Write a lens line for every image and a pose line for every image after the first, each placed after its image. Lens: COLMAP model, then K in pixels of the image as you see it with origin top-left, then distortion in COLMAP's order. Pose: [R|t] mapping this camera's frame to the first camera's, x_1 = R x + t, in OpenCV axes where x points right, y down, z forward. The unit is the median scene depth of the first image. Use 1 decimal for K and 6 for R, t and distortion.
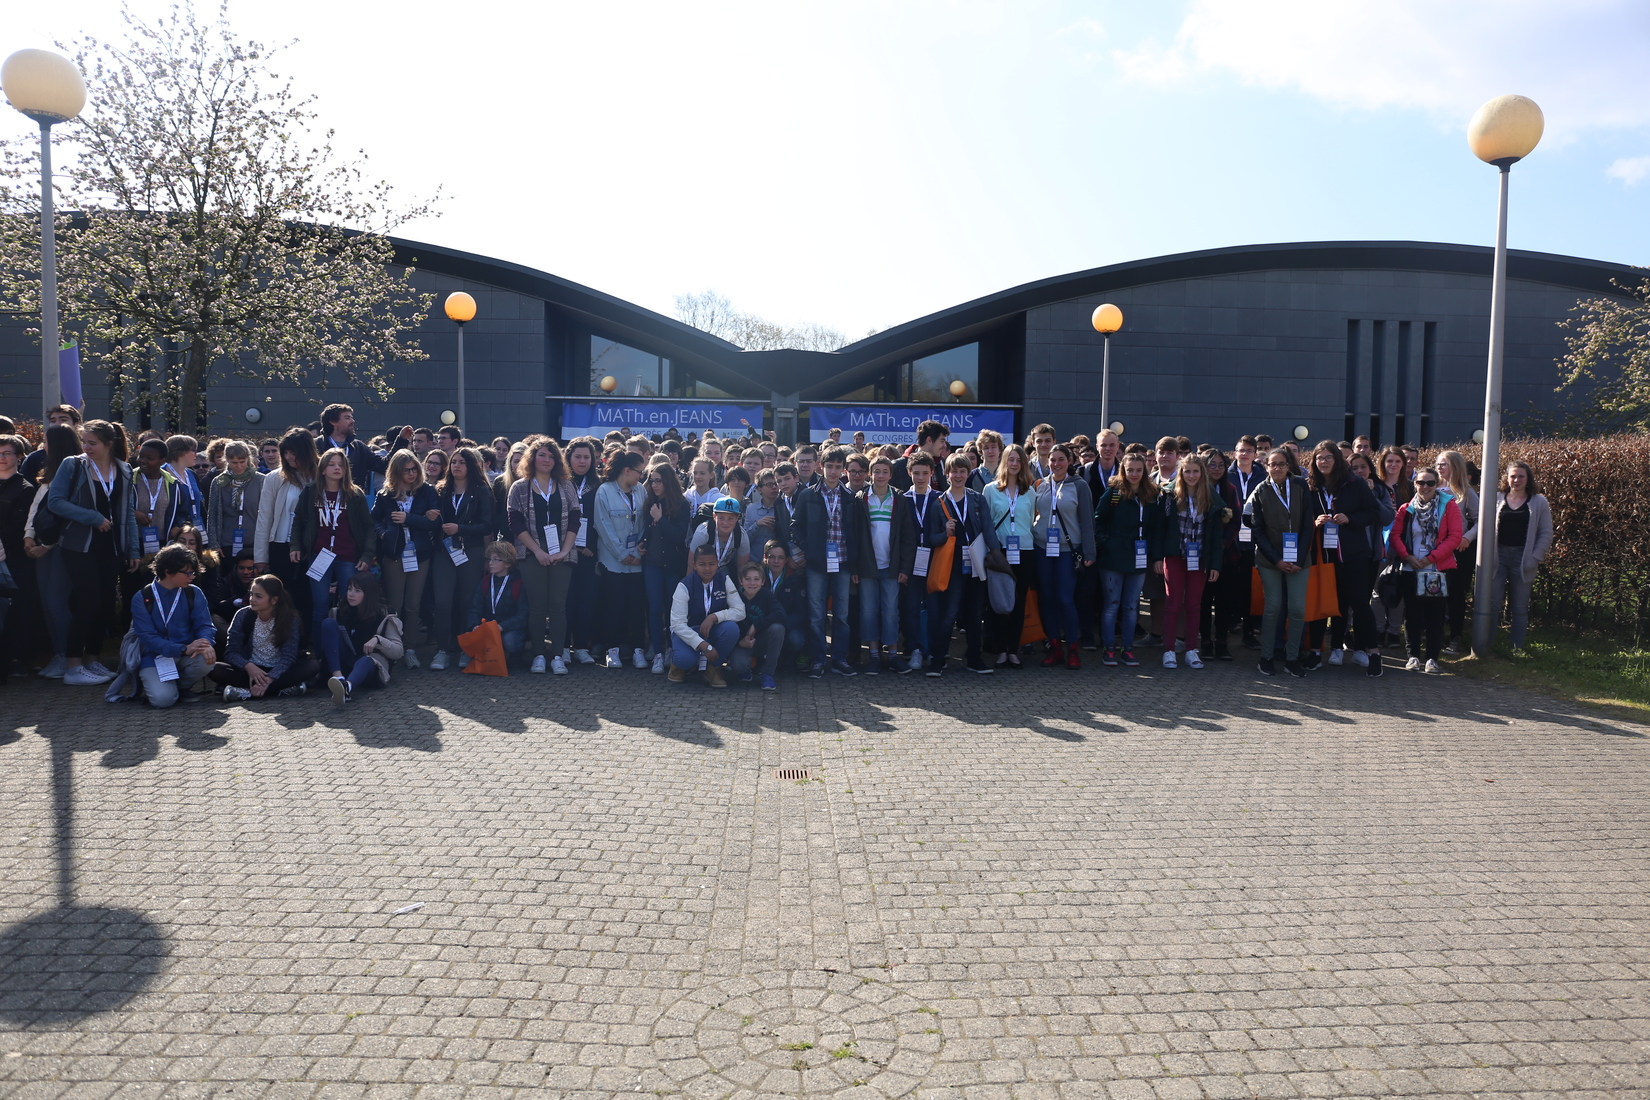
lens RADIAL K [[1171.0, 0, 819.6], [0, 1171.0, 516.3], [0, 0, 1]] dist [-0.093841, 0.086045]
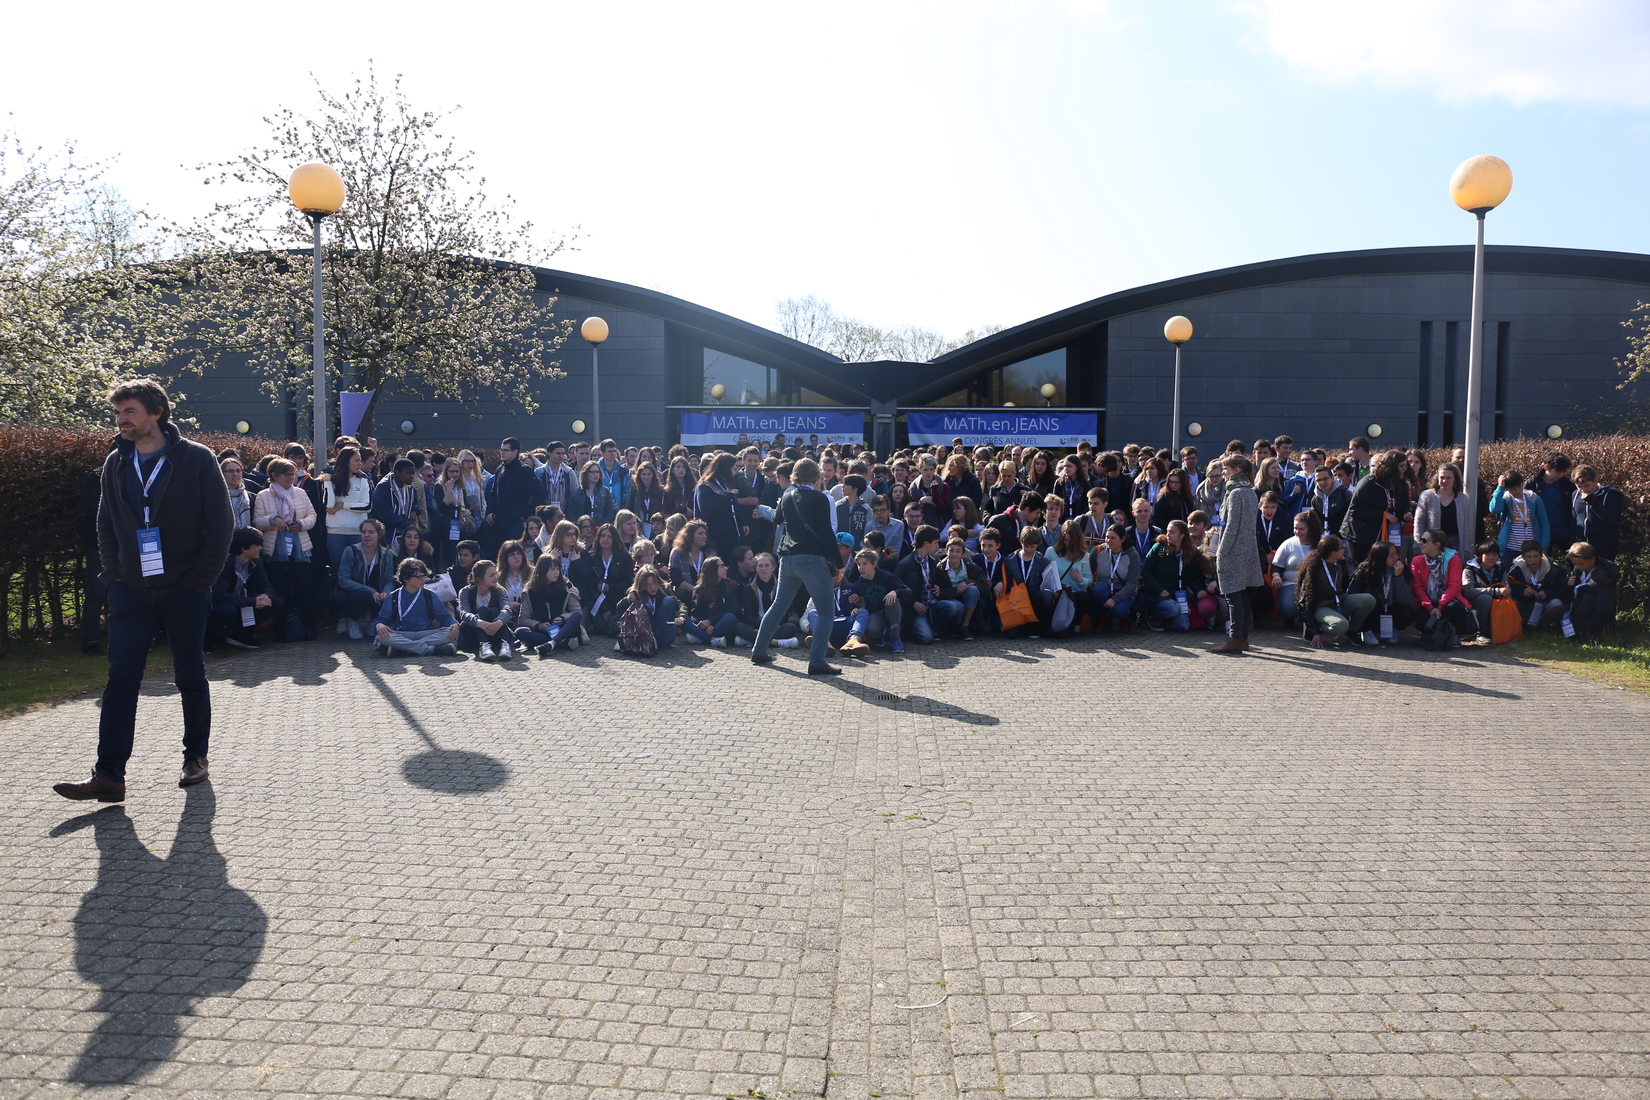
lens RADIAL K [[1261.4, 0, 819.0], [0, 1261.4, 546.5], [0, 0, 1]] dist [-0.098557, 0.093500]
pose [[0.996503, -0.004963, -0.083409, 0.025789], [0.006925, 0.999706, 0.023247, 0.010222], [0.083269, -0.023743, 0.996244, -0.586883]]
